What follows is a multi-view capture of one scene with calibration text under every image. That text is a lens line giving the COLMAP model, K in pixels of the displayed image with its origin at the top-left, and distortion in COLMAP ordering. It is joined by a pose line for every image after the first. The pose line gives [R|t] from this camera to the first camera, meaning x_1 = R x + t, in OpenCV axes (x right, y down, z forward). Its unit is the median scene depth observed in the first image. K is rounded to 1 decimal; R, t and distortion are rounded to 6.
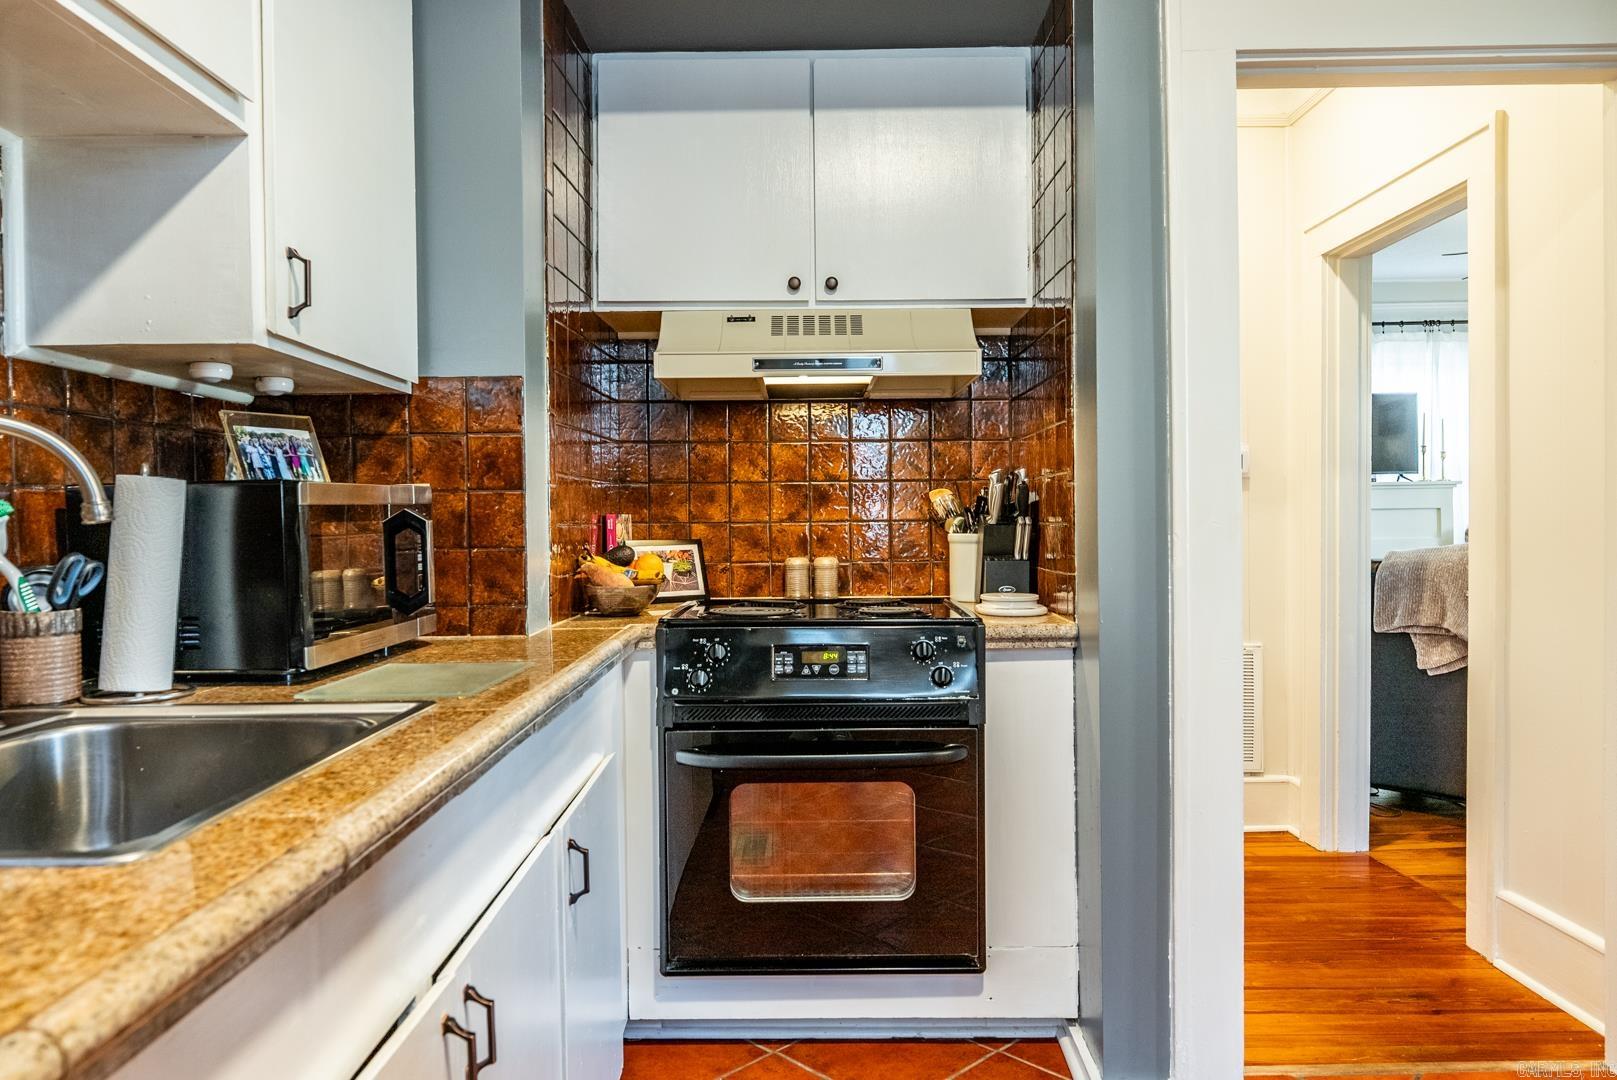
lens RADIAL K [[1092.0, 0, 808.5], [0, 1092.0, 540.0], [0, 0, 1]] dist [0.001173, -0.002647]
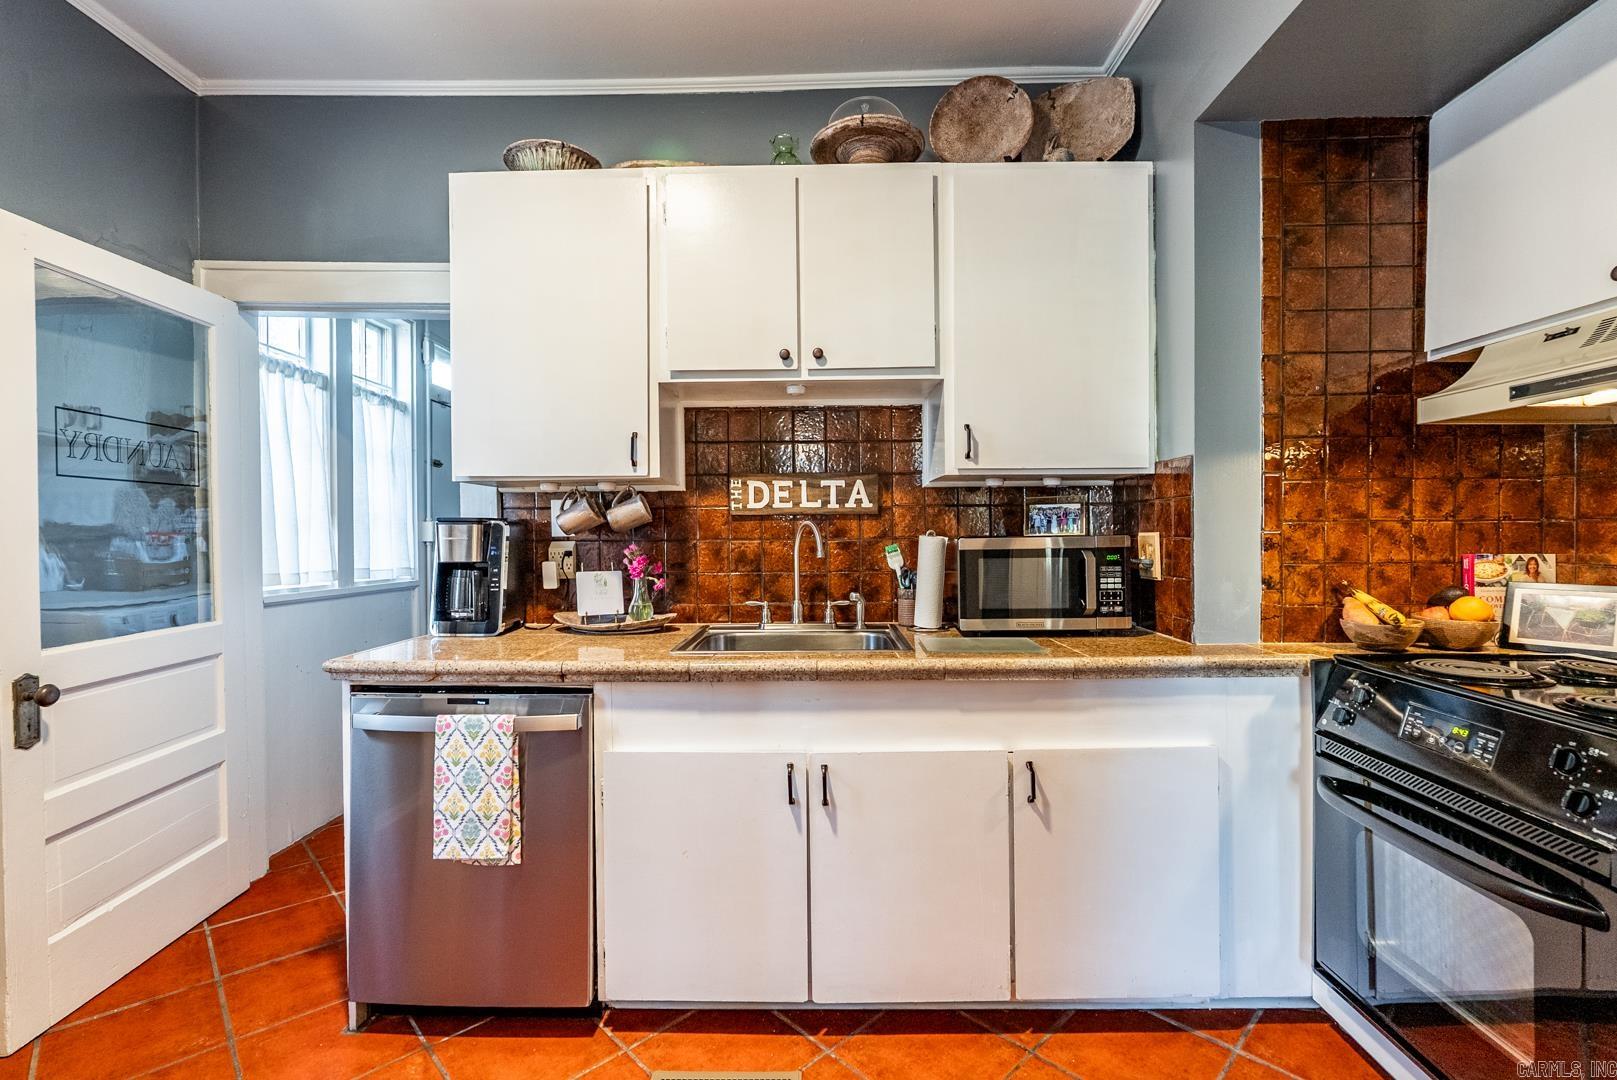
lens RADIAL K [[725.1, 0, 811.1], [0, 725.1, 536.3], [0, 0, 1]] dist [-0.003111, -0.000377]
pose [[-0.016845, 0.020757, -0.999643, 0.525219], [-0.014084, 0.999680, 0.020995, -0.047607], [0.999759, 0.014433, -0.016548, 0.425621]]
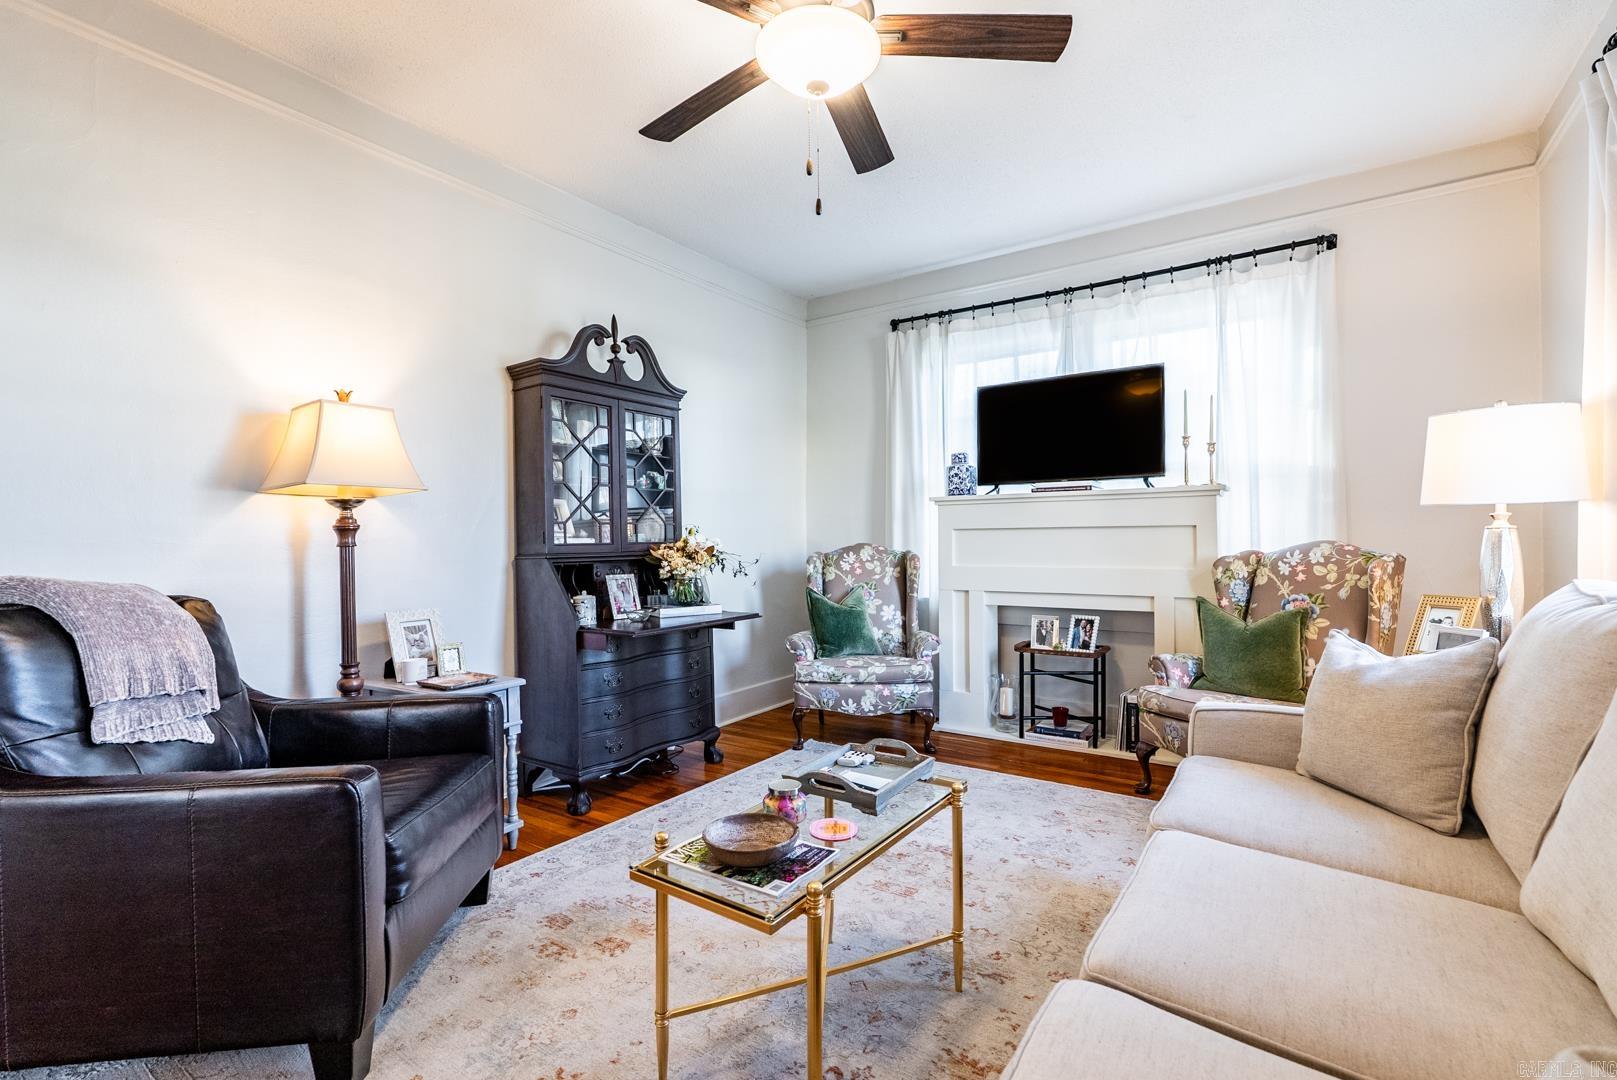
lens RADIAL K [[725.1, 0, 811.1], [0, 725.1, 536.3], [0, 0, 1]] dist [-0.003111, -0.000377]
pose [[0.824565, 0.005623, -0.565739, 1.833101], [-0.016554, 0.999762, -0.014190, -0.033708], [0.565525, 0.021066, 0.824462, 1.401842]]
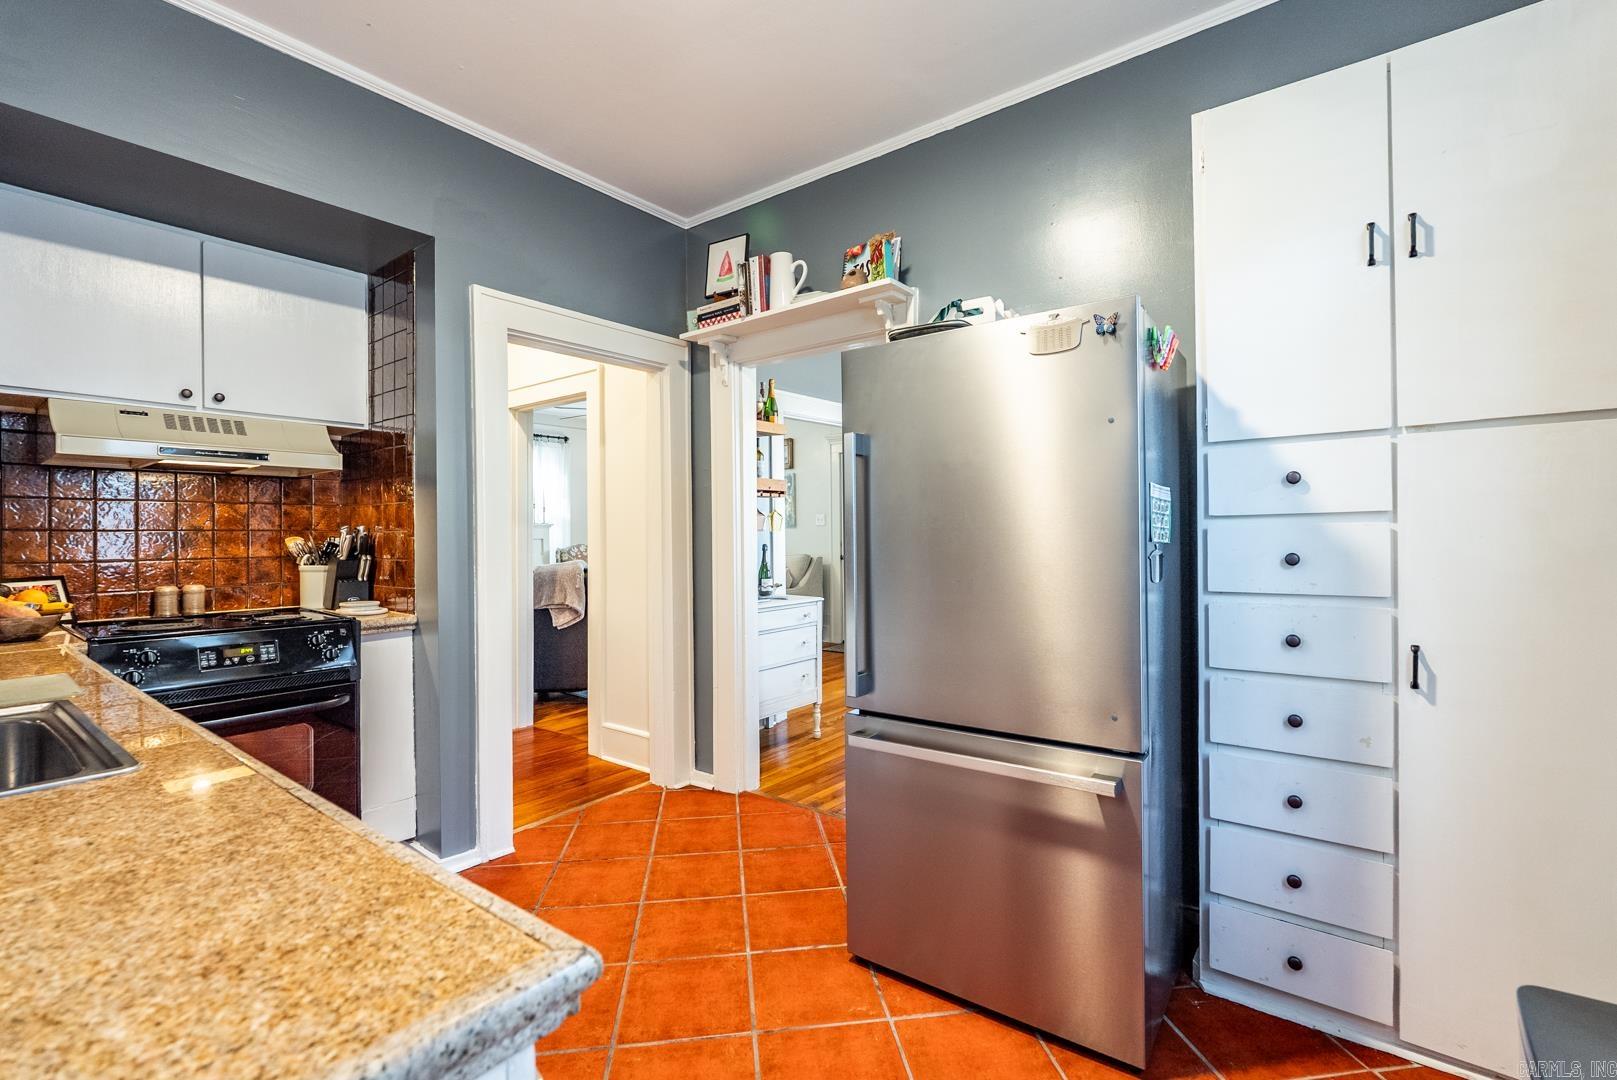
lens RADIAL K [[714.6, 0, 805.5], [0, 714.6, 535.0], [0, 0, 1]] dist [-0.001575, -0.000029]
pose [[0.615526, 0.004843, 0.788102, -0.249120], [0.014685, 0.999737, -0.017613, -0.022871], [-0.787980, 0.022415, 0.615293, -0.203975]]
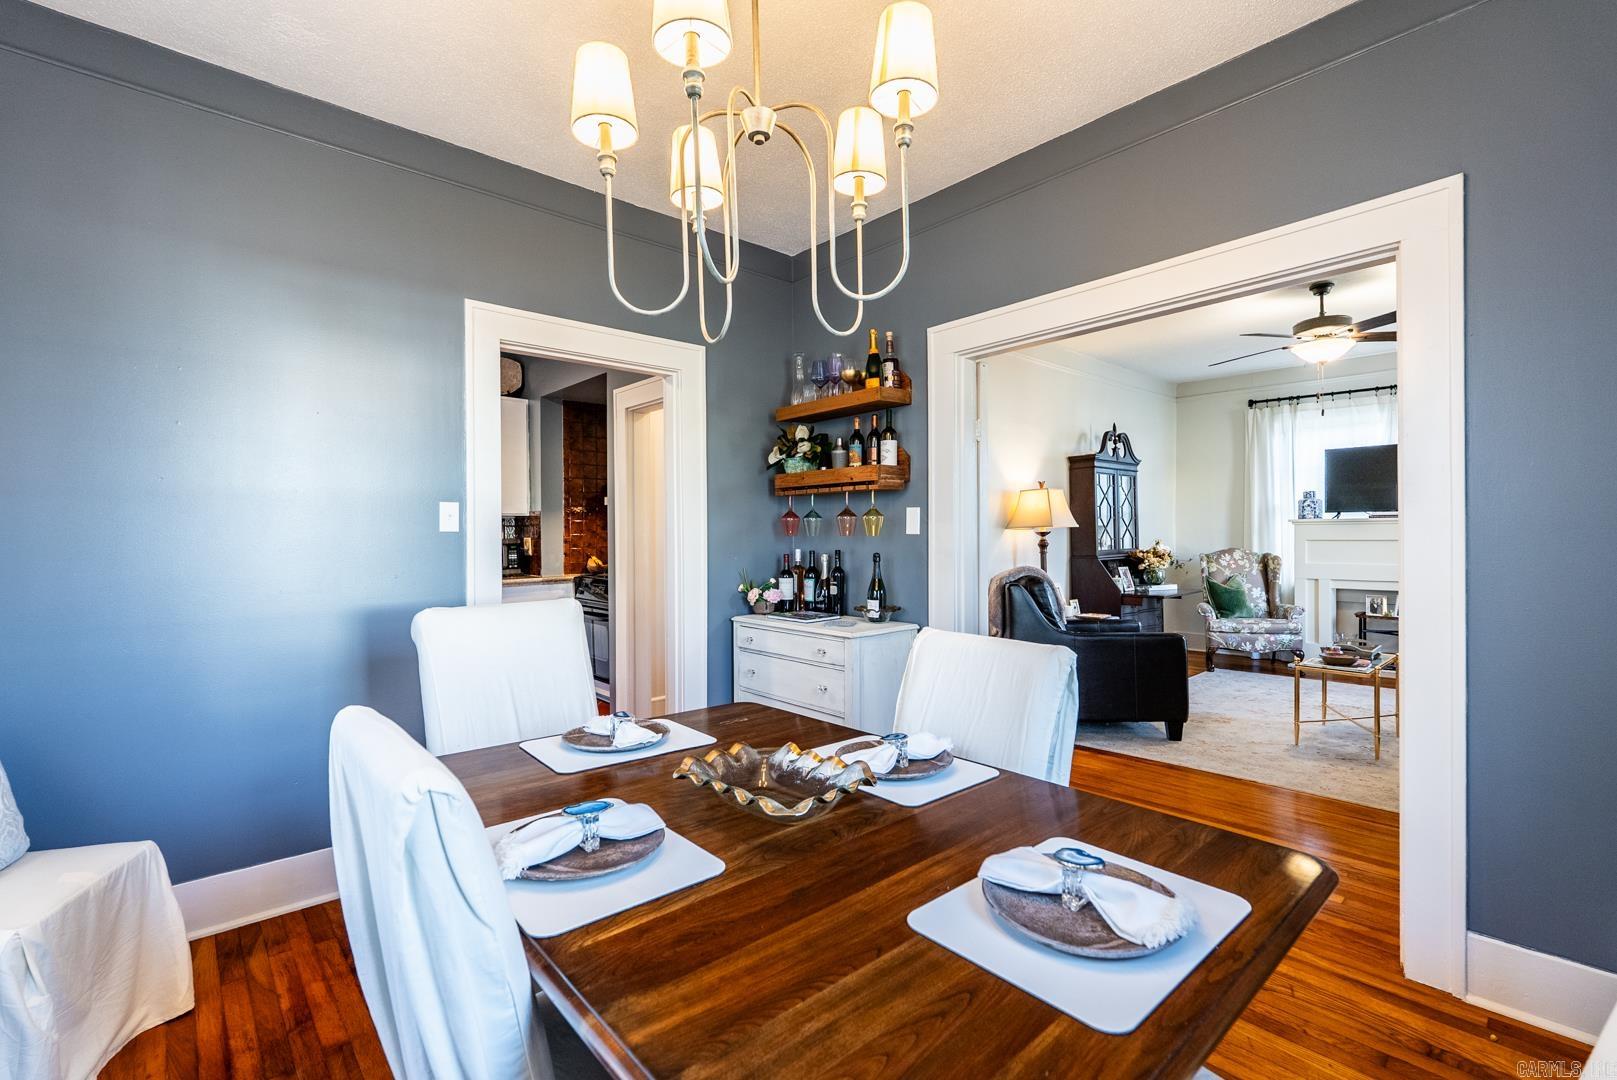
lens RADIAL K [[718.6, 0, 813.0], [0, 718.6, 535.9], [0, 0, 1]] dist [-0.005735, -0.000593]
pose [[0.673088, 0.013071, -0.739447, 1.872667], [-0.018084, 0.999836, 0.001212, -0.063272], [0.739341, 0.012556, 0.673214, -0.024498]]
